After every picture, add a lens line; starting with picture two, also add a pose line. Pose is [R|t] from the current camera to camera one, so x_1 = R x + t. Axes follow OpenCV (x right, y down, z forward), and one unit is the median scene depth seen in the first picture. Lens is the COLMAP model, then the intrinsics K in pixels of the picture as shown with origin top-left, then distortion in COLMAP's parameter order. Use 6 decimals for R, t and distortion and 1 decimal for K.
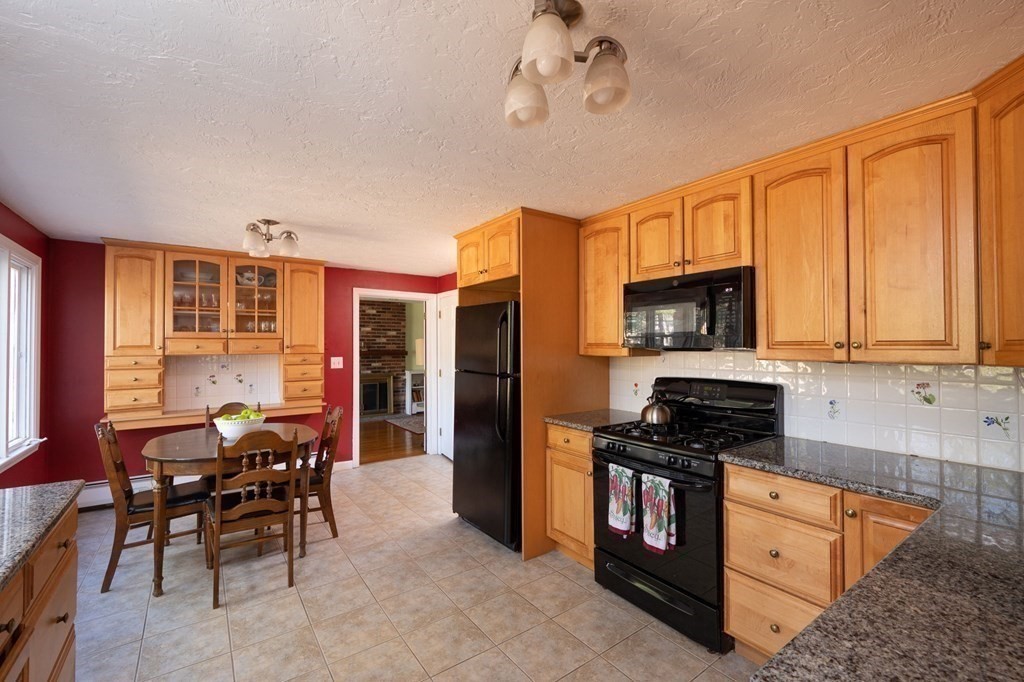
lens RADIAL K [[442.7, 0, 516.6], [0, 442.7, 342.2], [0, 0, 1]] dist [0.004696, 0.000559]
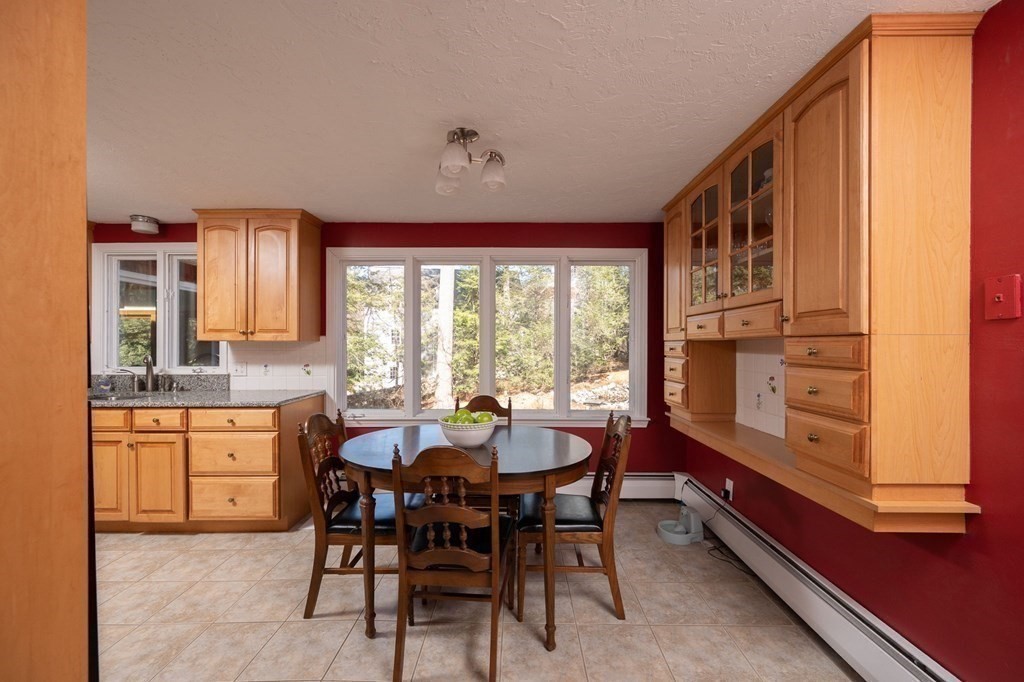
lens RADIAL K [[406.4, 0, 512.4], [0, 406.4, 346.0], [0, 0, 1]] dist [0.000920, 0.000105]
pose [[-0.597923, 0.006614, -0.801526, -0.120284], [0.010314, 0.999947, 0.000557, 0.047413], [0.801487, -0.007934, -0.597959, 1.512696]]
